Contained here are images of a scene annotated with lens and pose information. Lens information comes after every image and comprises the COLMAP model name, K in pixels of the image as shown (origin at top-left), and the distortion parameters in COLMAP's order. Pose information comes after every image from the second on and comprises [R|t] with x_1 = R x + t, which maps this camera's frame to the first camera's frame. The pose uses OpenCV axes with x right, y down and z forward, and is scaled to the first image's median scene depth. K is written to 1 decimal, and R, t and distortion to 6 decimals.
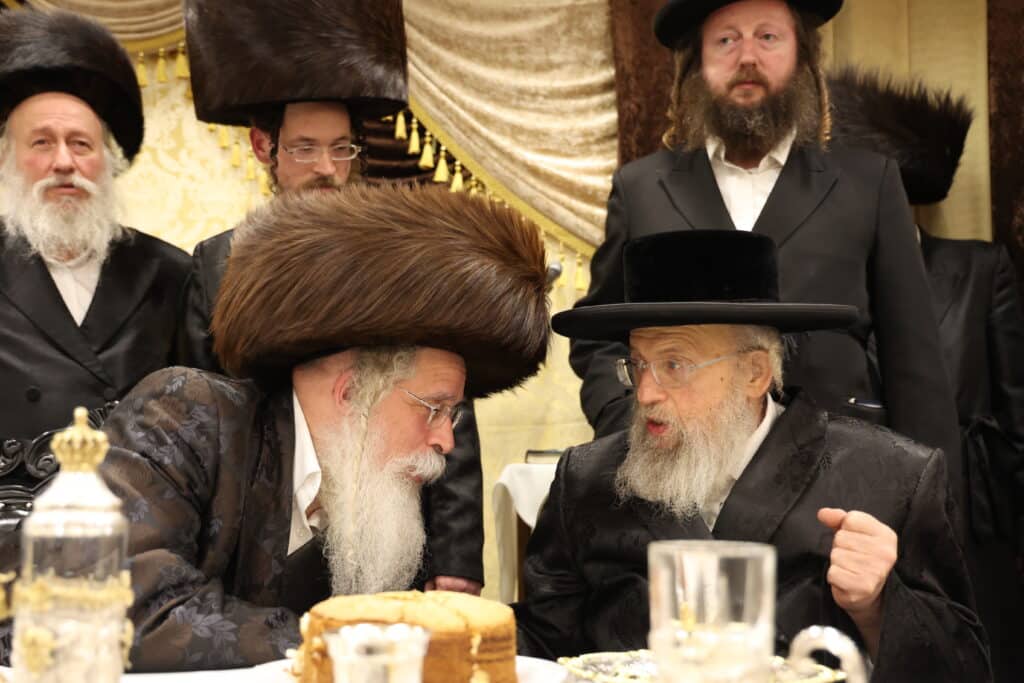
lens RADIAL K [[1223.0, 0, 506.8], [0, 1223.0, 342.3], [0, 0, 1]] dist [-0.022717, 0.000000]
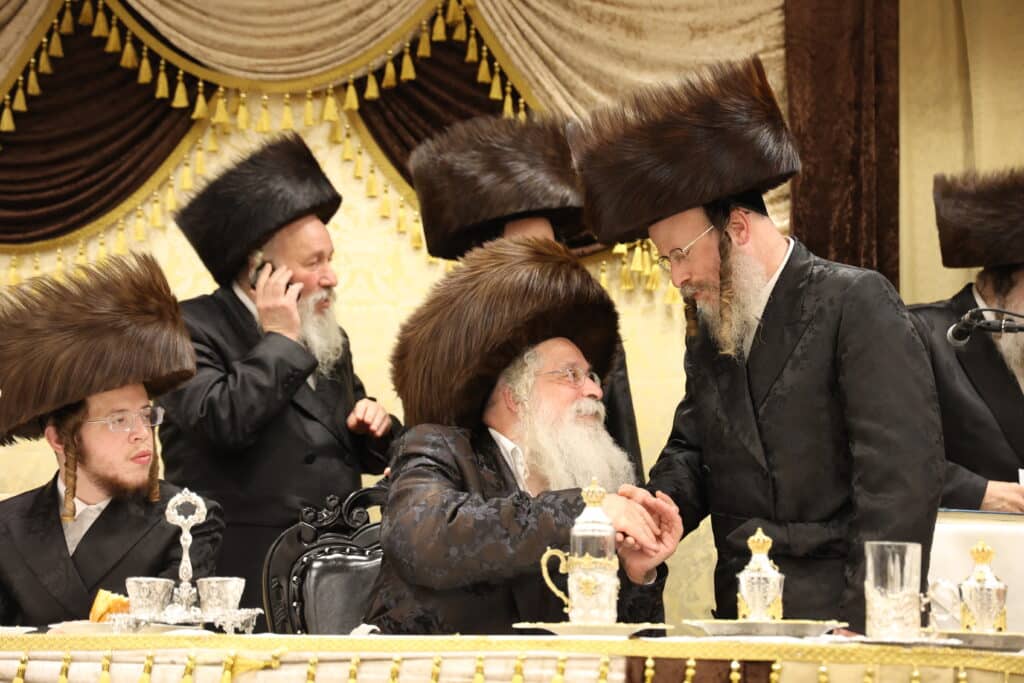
lens RADIAL K [[2455.8, 0, 502.9], [0, 2455.8, 341.4], [0, 0, 1]] dist [0.455909, 0.000000]
pose [[0.999755, 0.016714, 0.014488, -0.162970], [-0.016715, 0.999860, -0.000006, -0.051076], [-0.014486, -0.000236, 0.999895, -0.935811]]
